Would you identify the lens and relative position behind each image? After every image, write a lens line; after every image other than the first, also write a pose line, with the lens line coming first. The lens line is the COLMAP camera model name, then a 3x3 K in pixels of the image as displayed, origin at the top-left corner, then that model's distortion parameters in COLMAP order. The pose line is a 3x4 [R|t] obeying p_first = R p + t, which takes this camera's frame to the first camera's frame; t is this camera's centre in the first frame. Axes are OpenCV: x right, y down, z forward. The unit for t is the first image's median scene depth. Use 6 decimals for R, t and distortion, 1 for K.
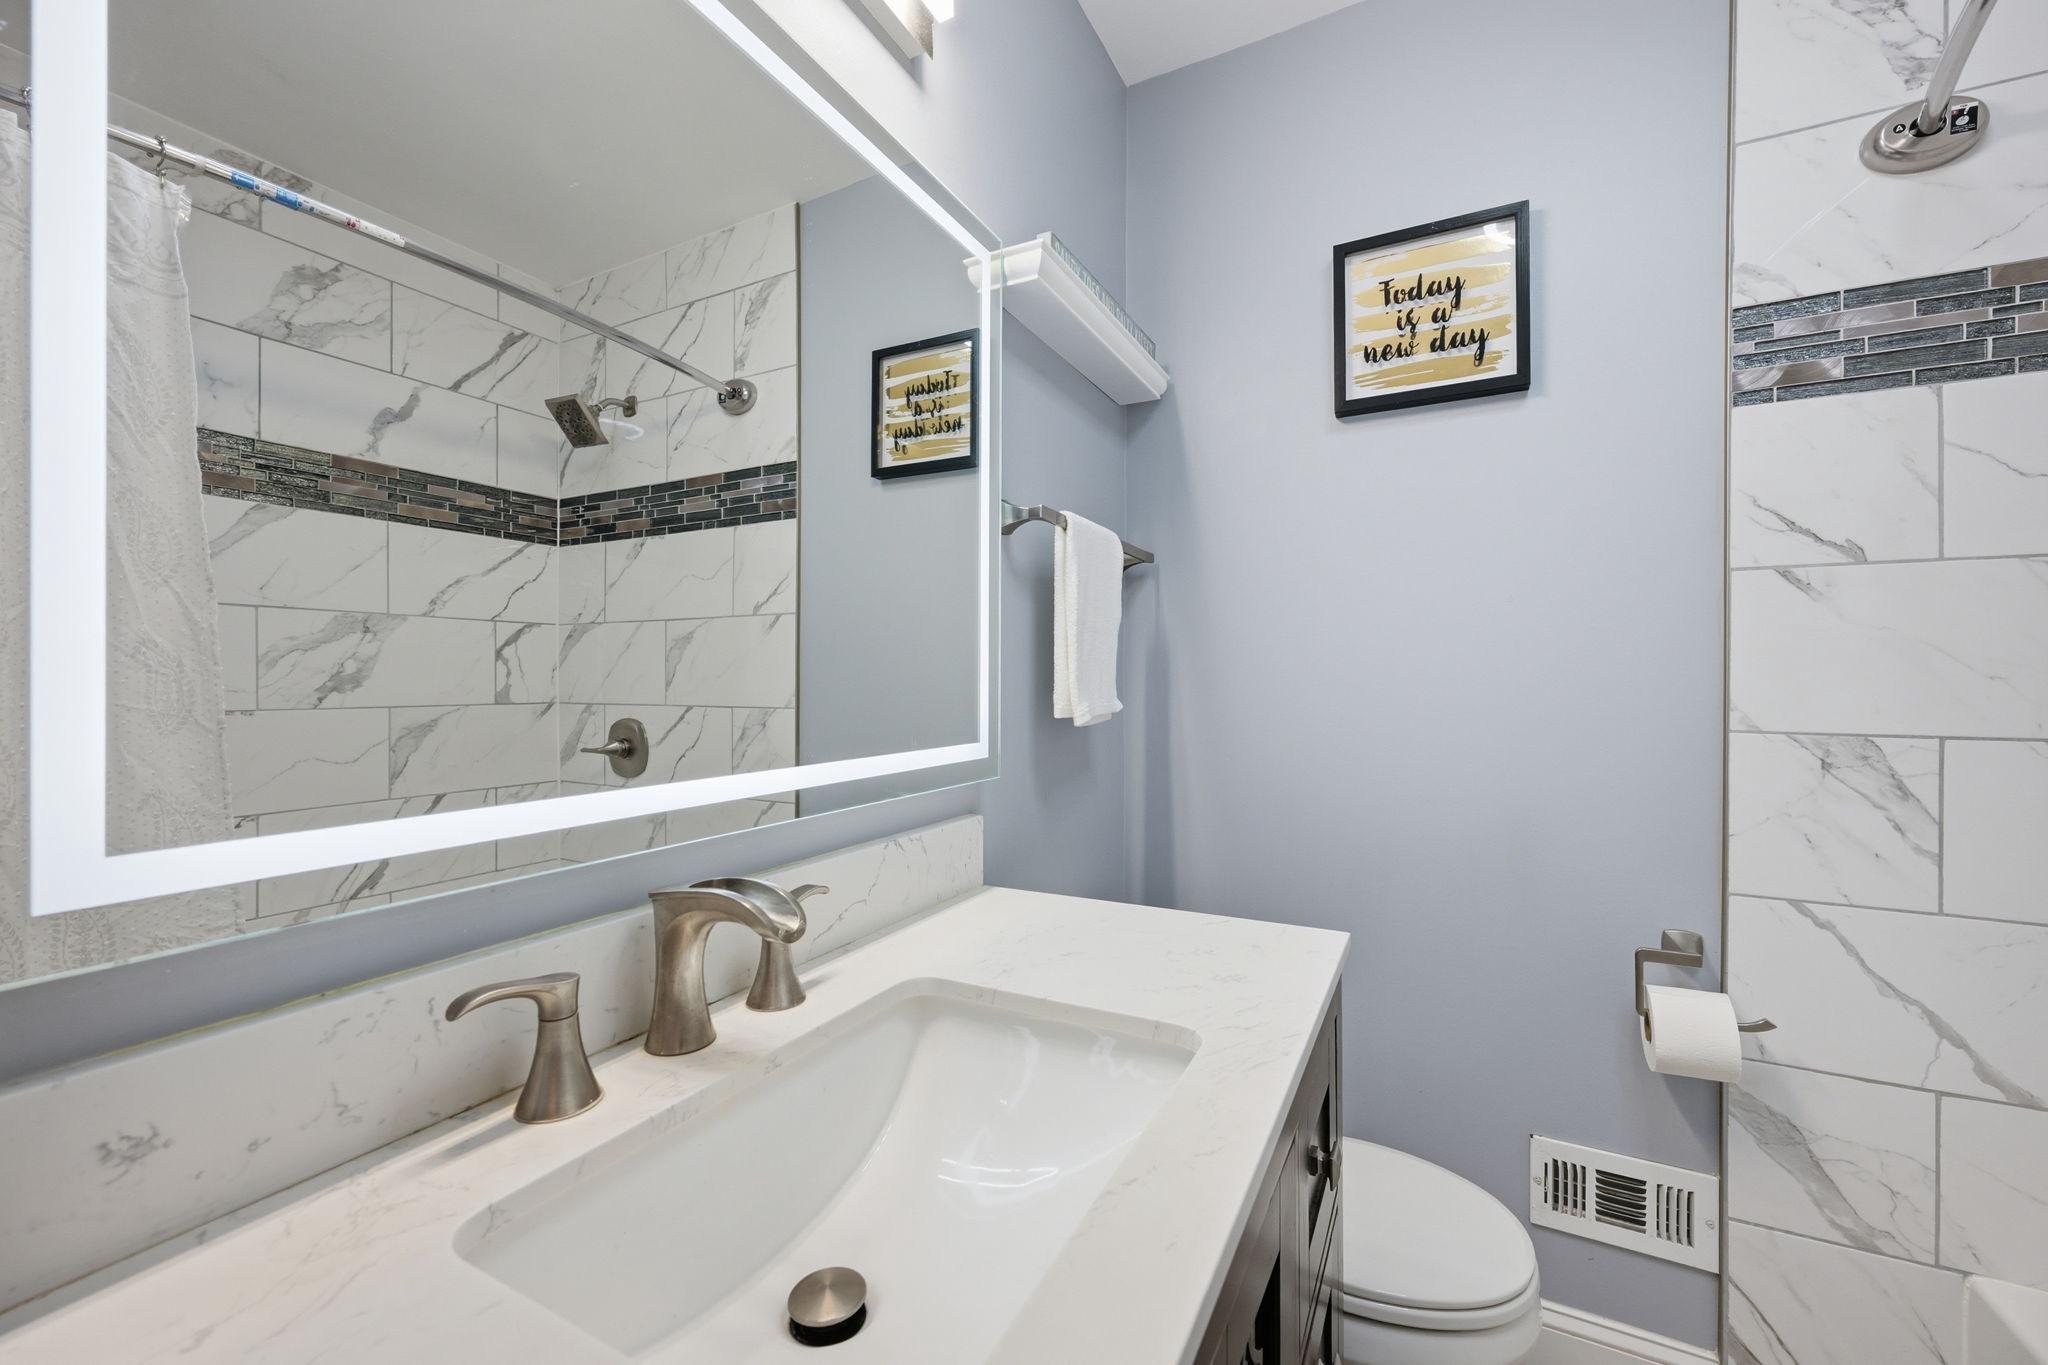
lens RADIAL K [[807.5, 0, 1024.1], [0, 807.5, 680.4], [0, 0, 1]] dist [-0.001779, 0.000114]
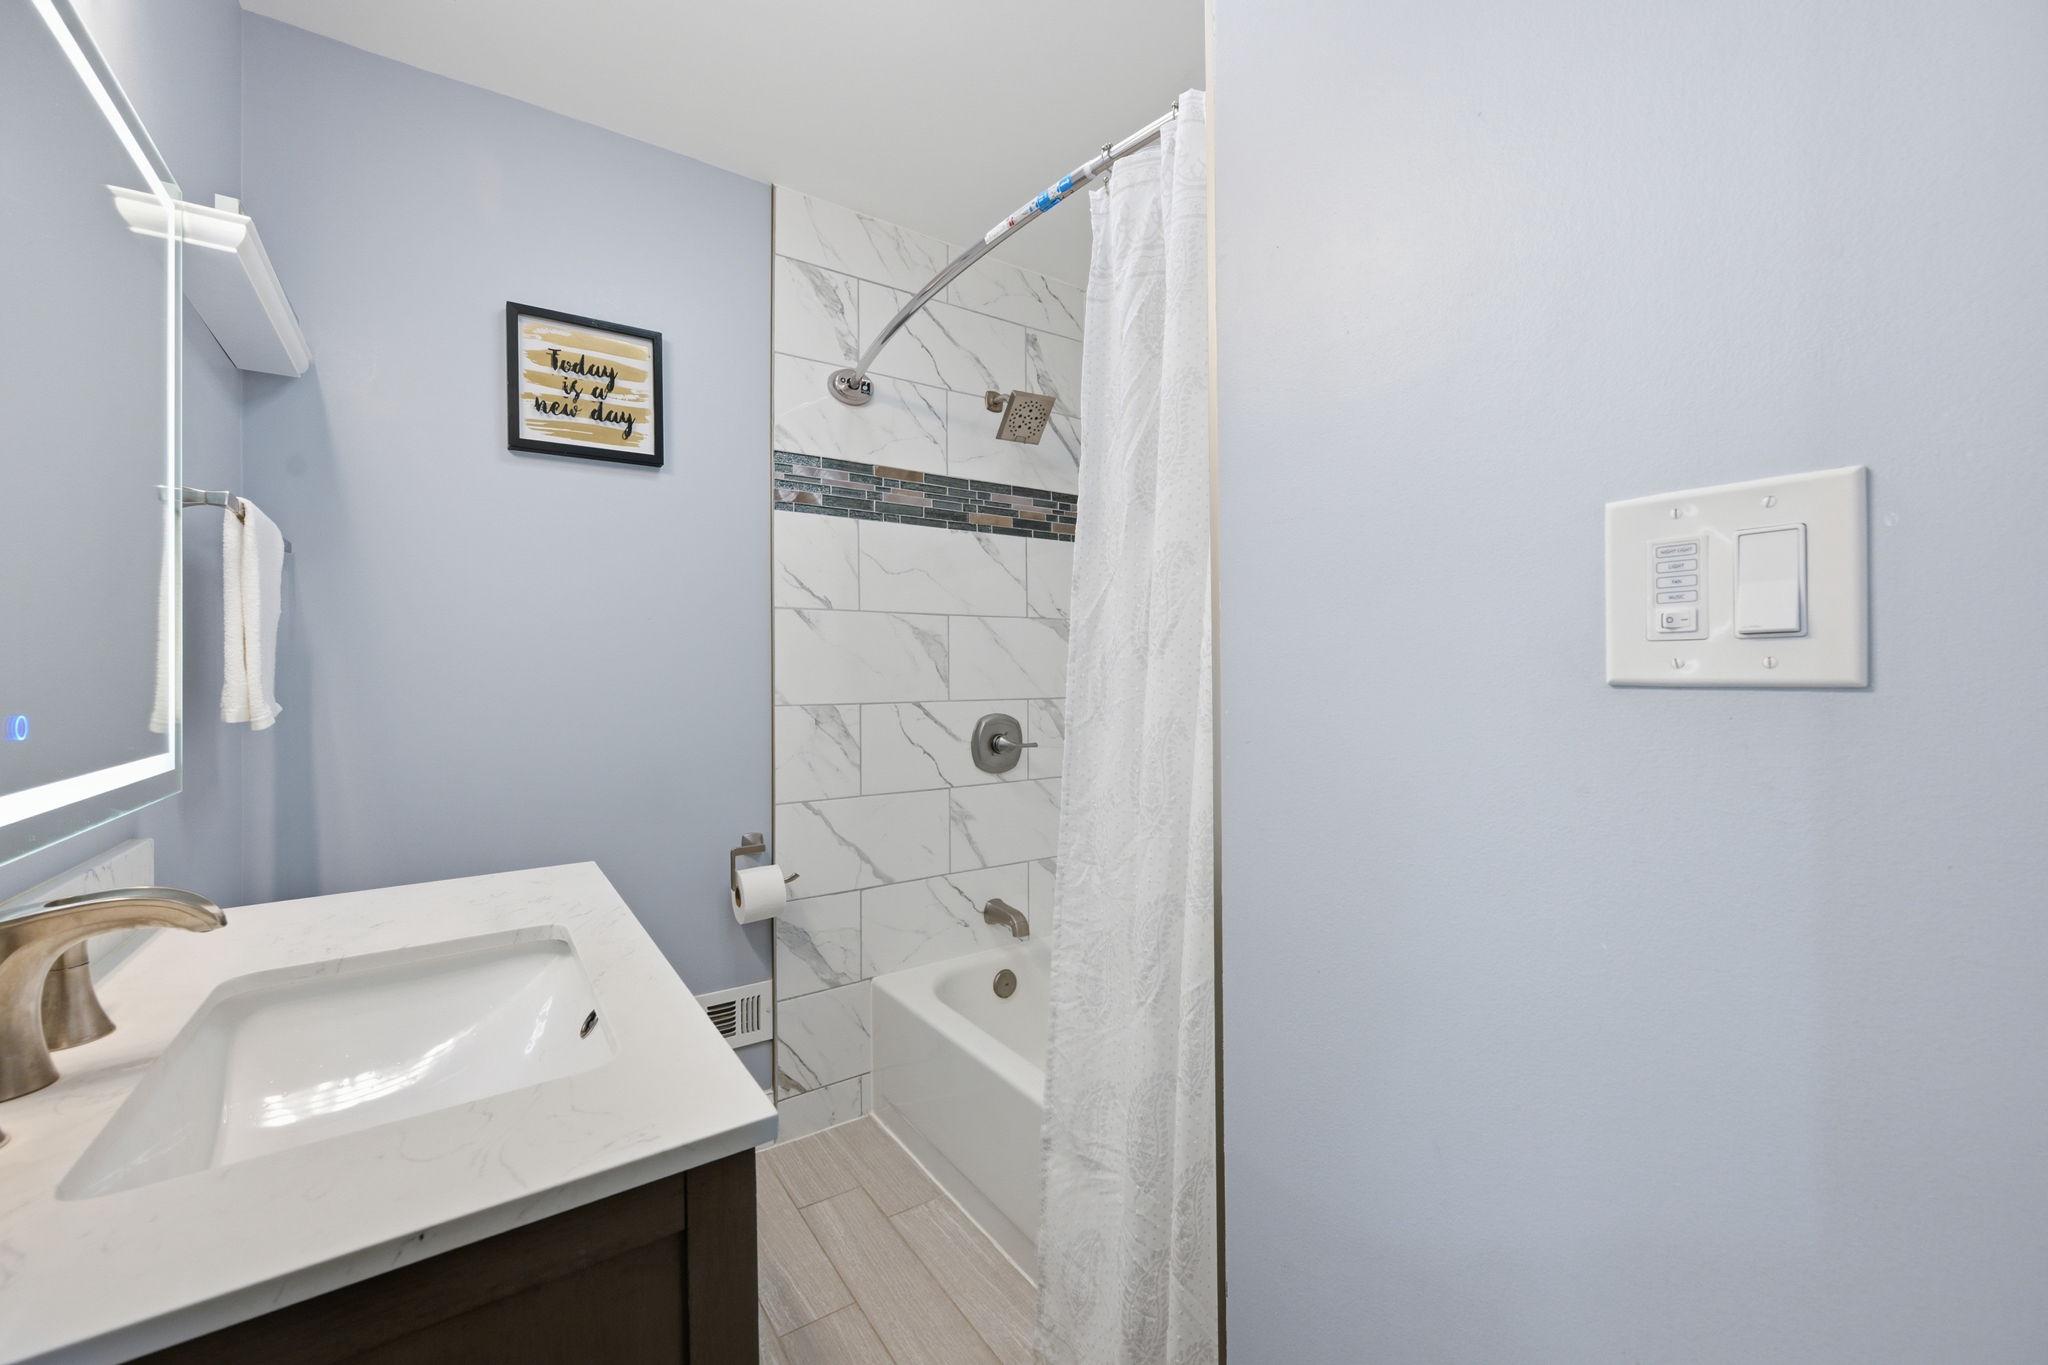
lens RADIAL K [[820.4, 0, 1026.5], [0, 820.4, 674.9], [0, 0, 1]] dist [-0.000675, 0.000209]
pose [[0.459859, -0.009948, 0.887936, -0.362711], [0.010144, 0.999931, 0.005950, -0.003976], [-0.887934, 0.006271, 0.459928, -0.219913]]
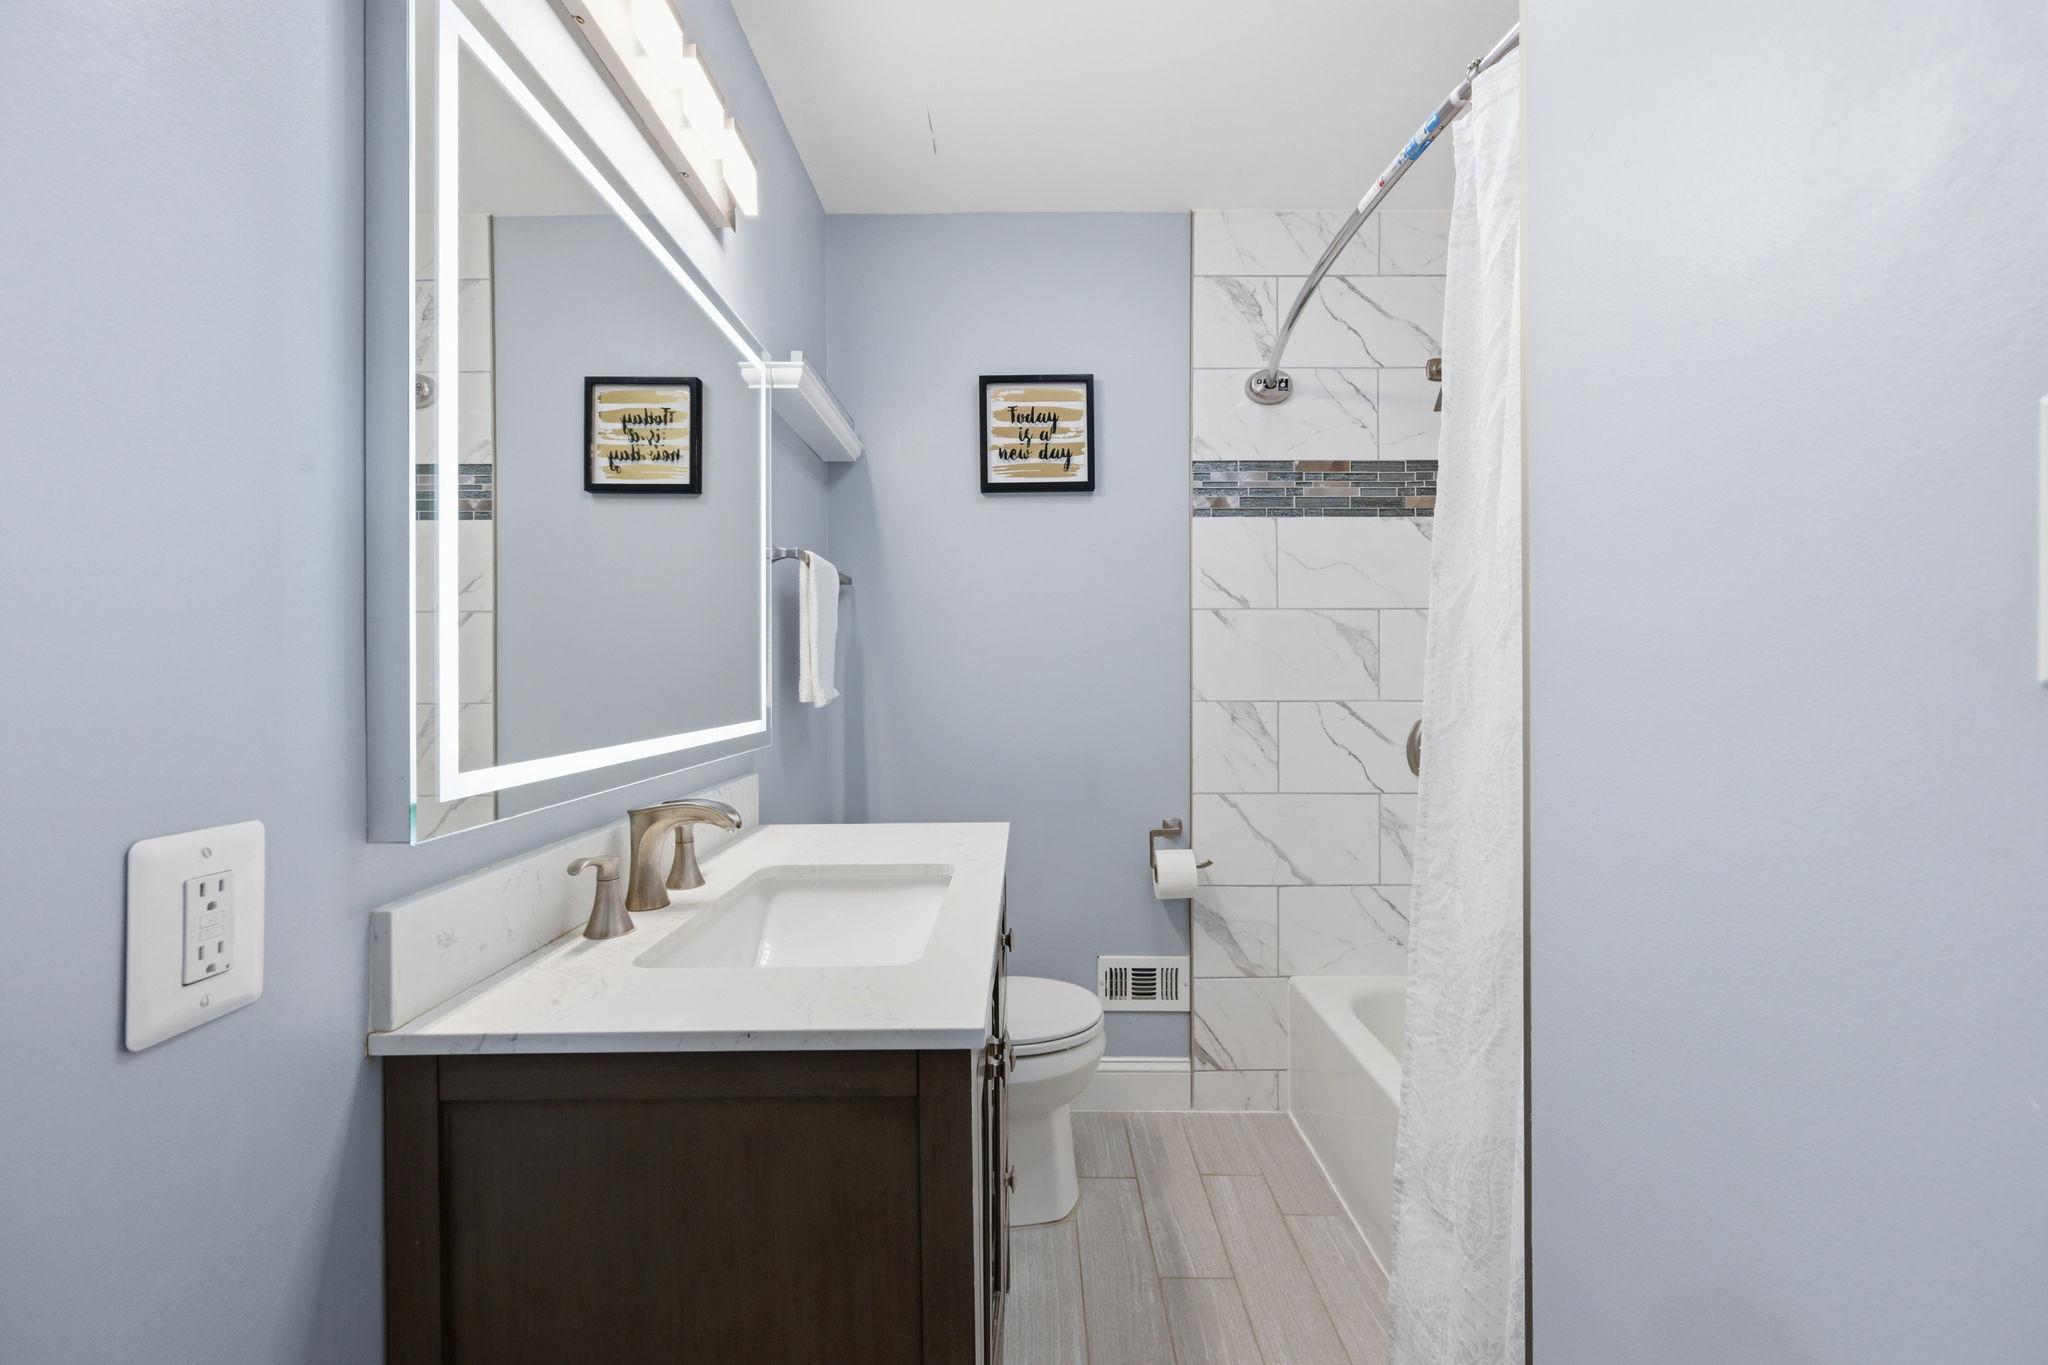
lens RADIAL K [[807.5, 0, 1024.1], [0, 807.5, 680.4], [0, 0, 1]] dist [-0.001779, 0.000114]
pose [[0.886446, -0.010607, 0.462711, -0.255261], [0.007056, 0.999931, 0.009404, -0.000590], [-0.462779, -0.005072, 0.886459, -0.376415]]
